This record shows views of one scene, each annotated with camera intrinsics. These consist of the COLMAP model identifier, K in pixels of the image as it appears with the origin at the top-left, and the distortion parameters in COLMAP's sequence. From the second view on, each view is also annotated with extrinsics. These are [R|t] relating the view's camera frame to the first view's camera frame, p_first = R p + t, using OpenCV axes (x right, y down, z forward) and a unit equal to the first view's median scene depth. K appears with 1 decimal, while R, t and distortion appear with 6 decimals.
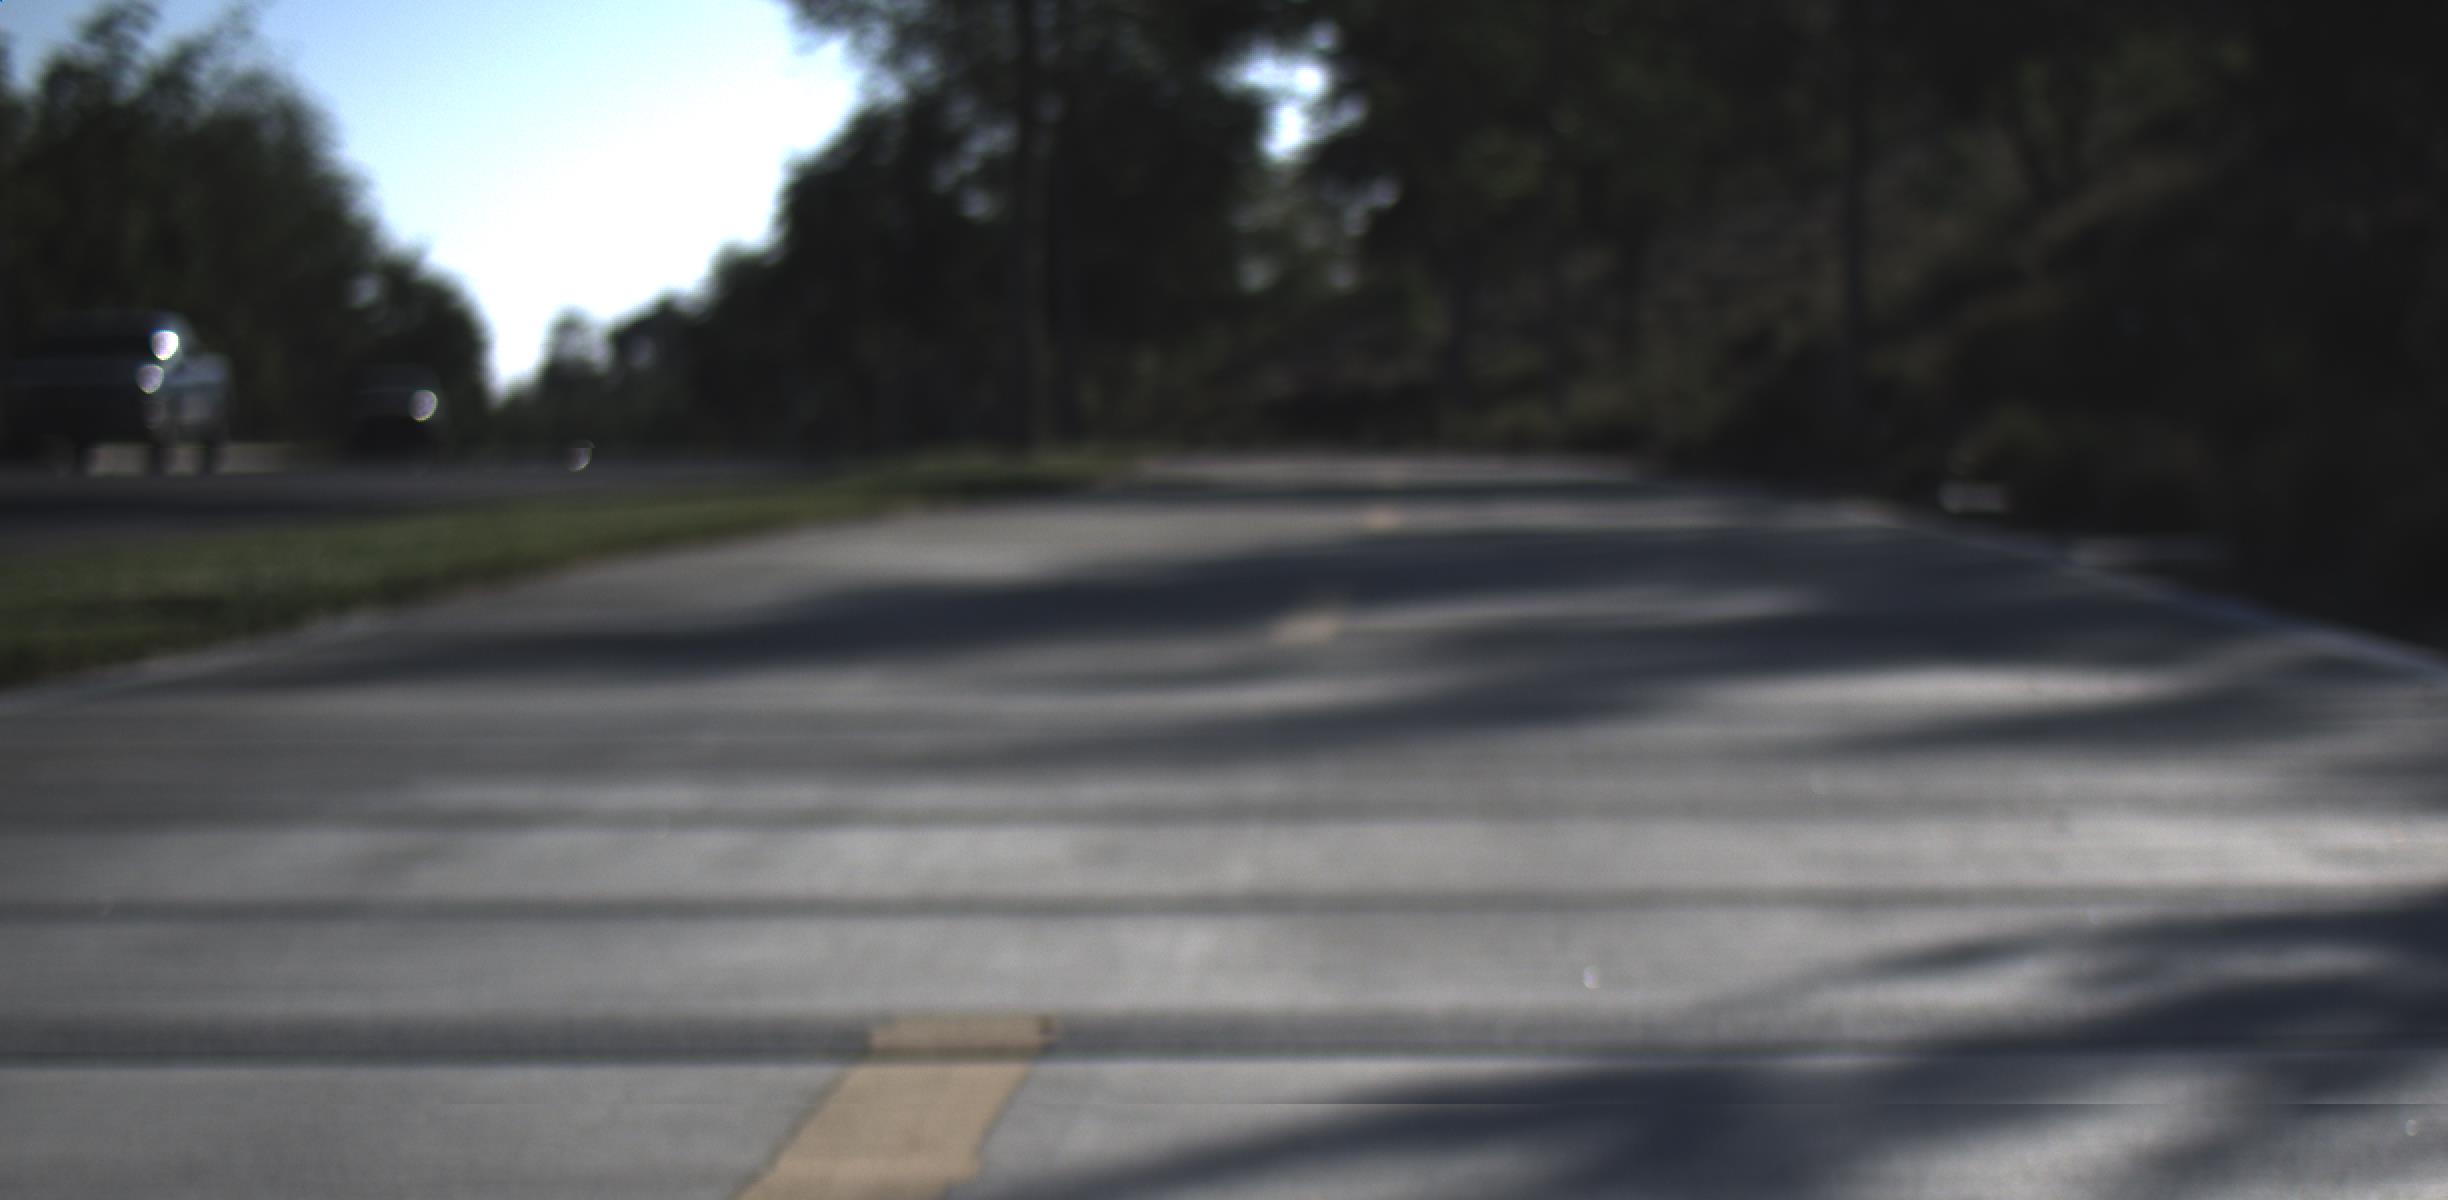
lens RADIAL K [[4844.5, 0, 1225.3], [0, 4844.5, 695.8], [0, 0, 1]] dist [-0.014288, 0.195570]
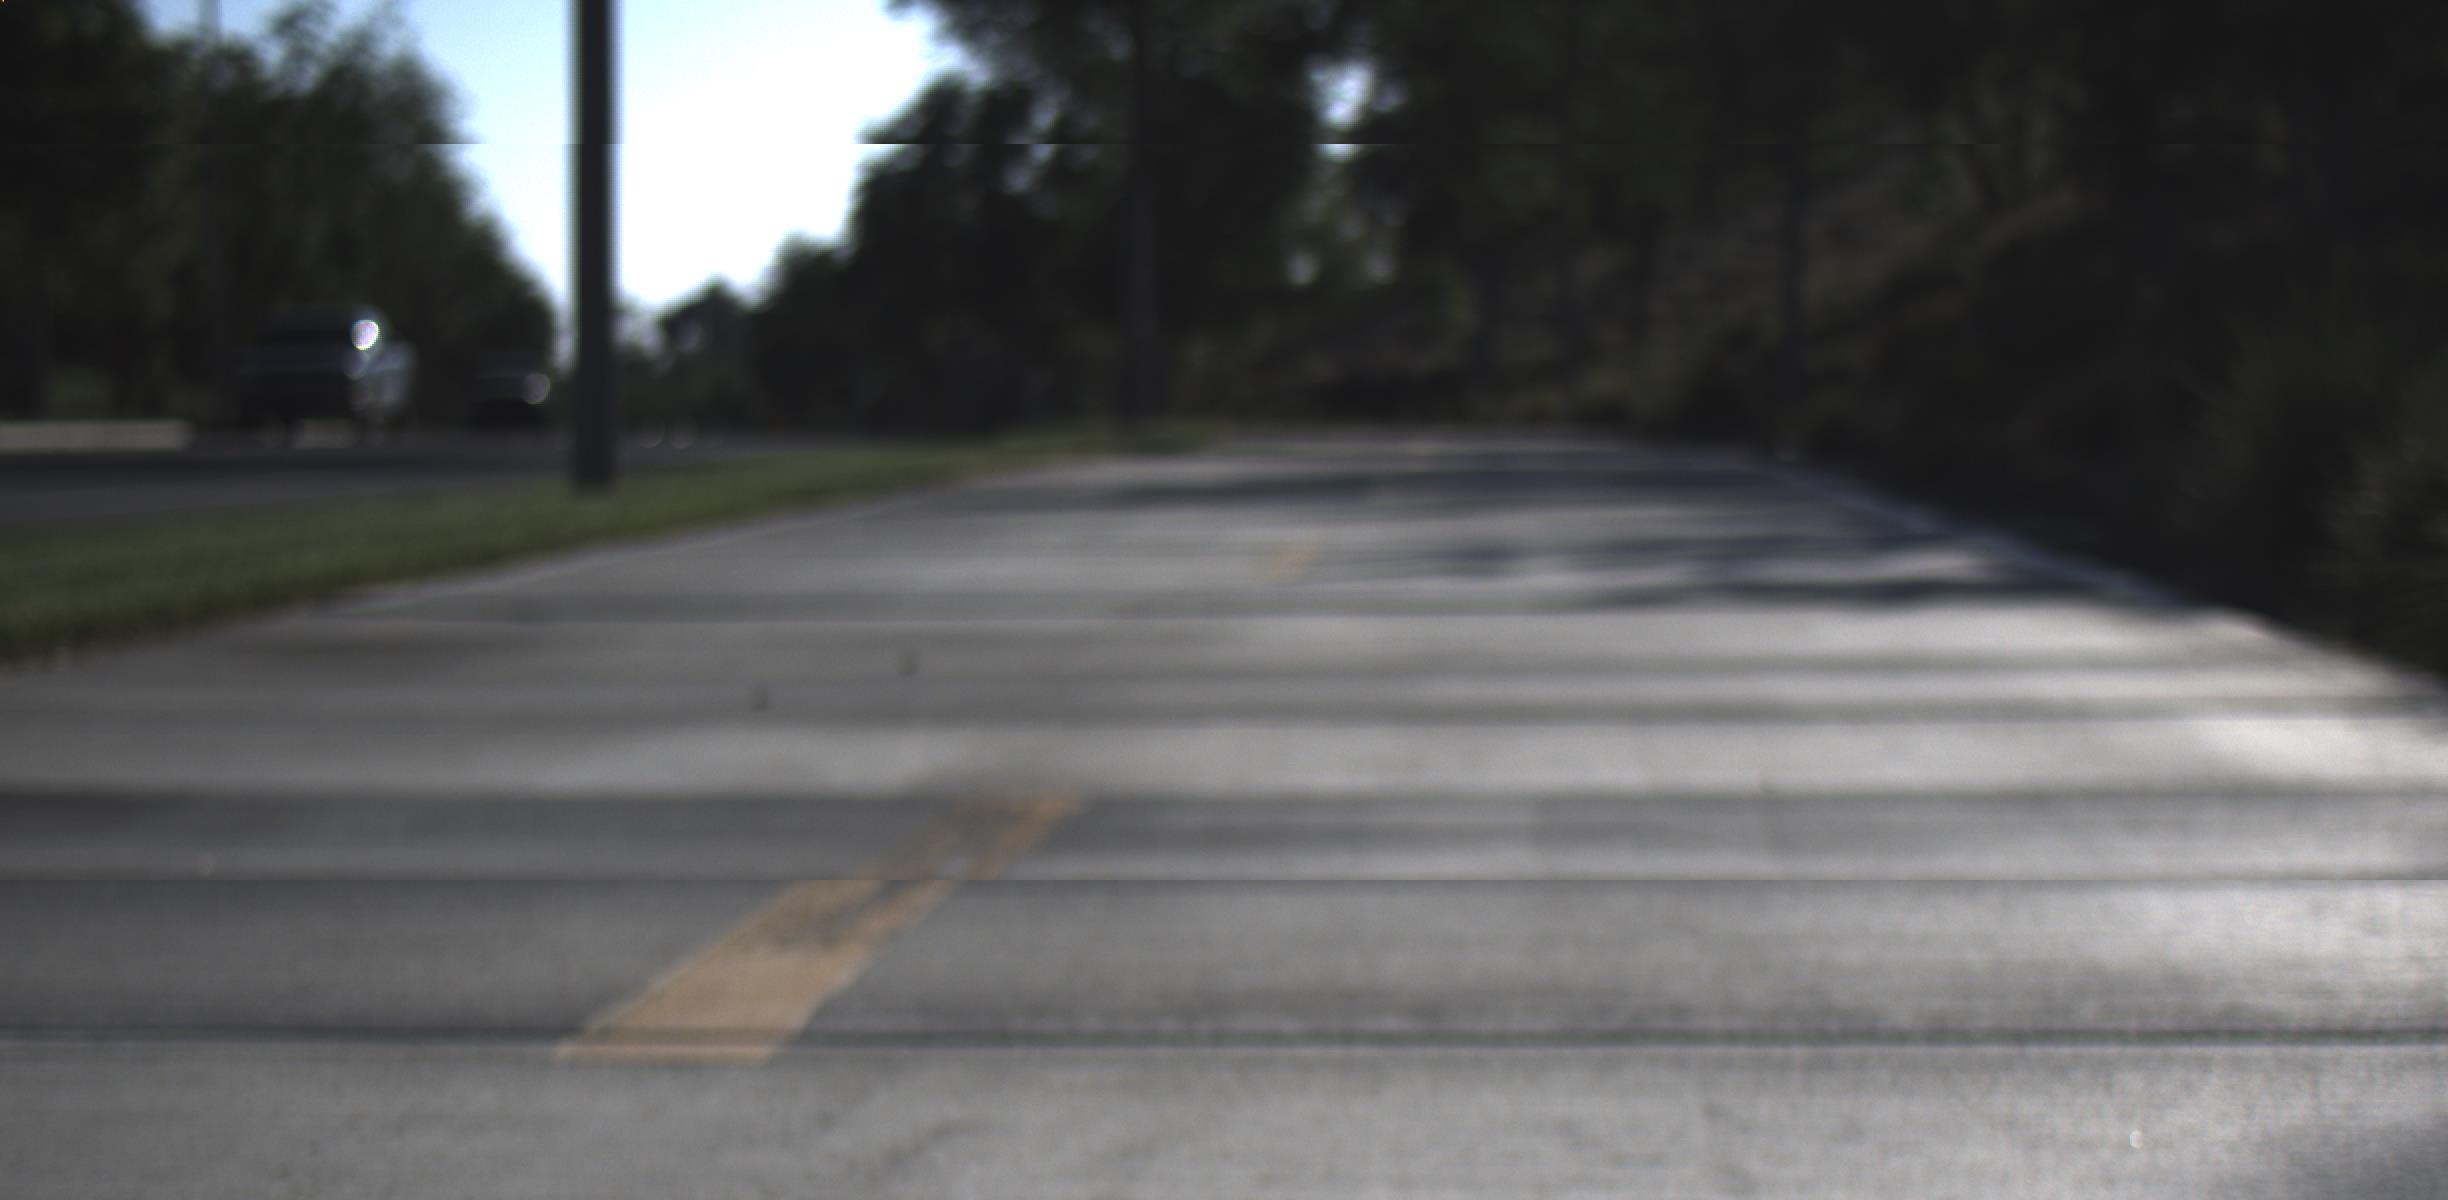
lens RADIAL K [[4849.1, 0, 1220.4], [0, 4849.1, 600.4], [0, 0, 1]] dist [-0.004490, 0.094183]
pose [[0.999967, 0.001127, -0.008083, -0.003674], [-0.001260, 0.999864, -0.016442, 0.006970], [0.008063, 0.016452, 0.999832, -0.113286]]
